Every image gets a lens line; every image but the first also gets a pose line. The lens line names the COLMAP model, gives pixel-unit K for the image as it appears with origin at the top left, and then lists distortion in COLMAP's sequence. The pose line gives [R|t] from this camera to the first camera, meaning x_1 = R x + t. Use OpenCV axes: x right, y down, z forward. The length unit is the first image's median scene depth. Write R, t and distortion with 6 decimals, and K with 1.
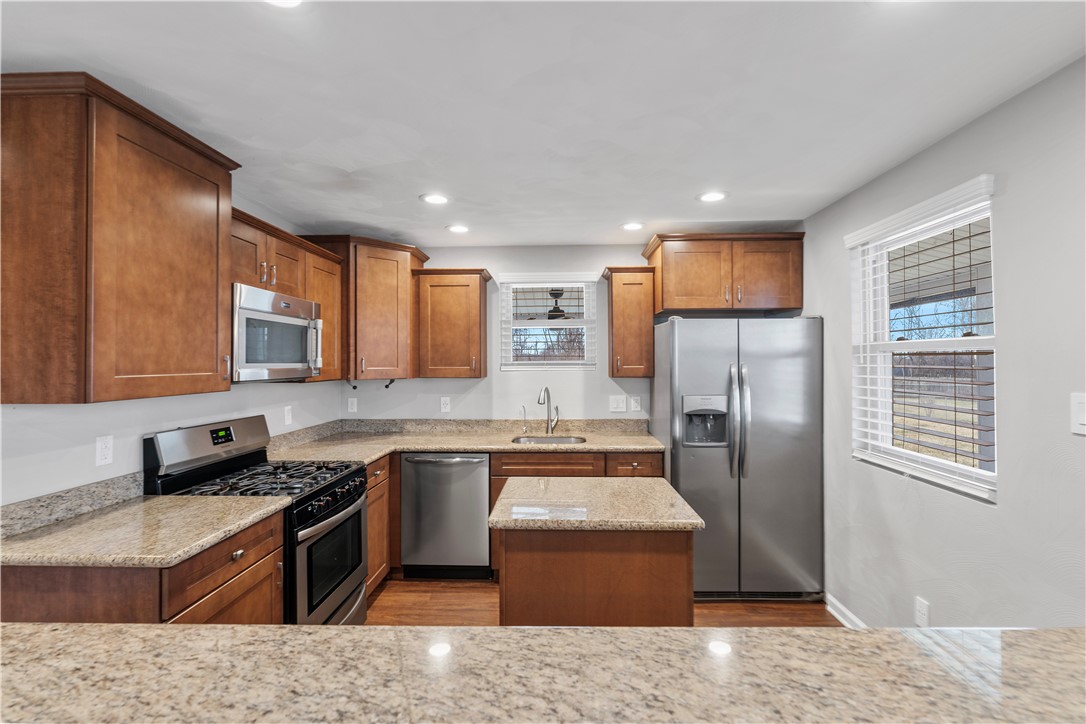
lens RADIAL K [[490.6, 0, 544.6], [0, 490.6, 354.9], [0, 0, 1]] dist [-0.002772, 0.000454]
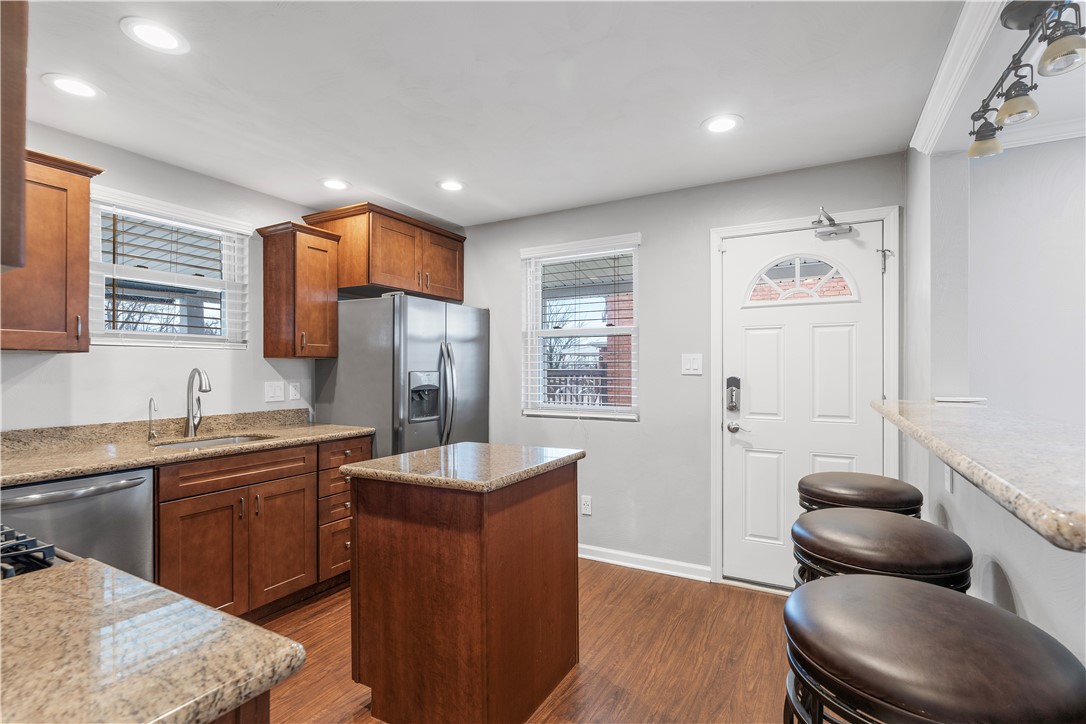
lens RADIAL K [[508.4, 0, 537.3], [0, 508.4, 368.7], [0, 0, 1]] dist [0.000969, 0.000279]
pose [[0.464341, 0.008154, 0.885619, -0.473898], [-0.012107, 0.999923, -0.002858, 0.069611], [-0.885574, -0.009396, 0.464404, 0.262144]]
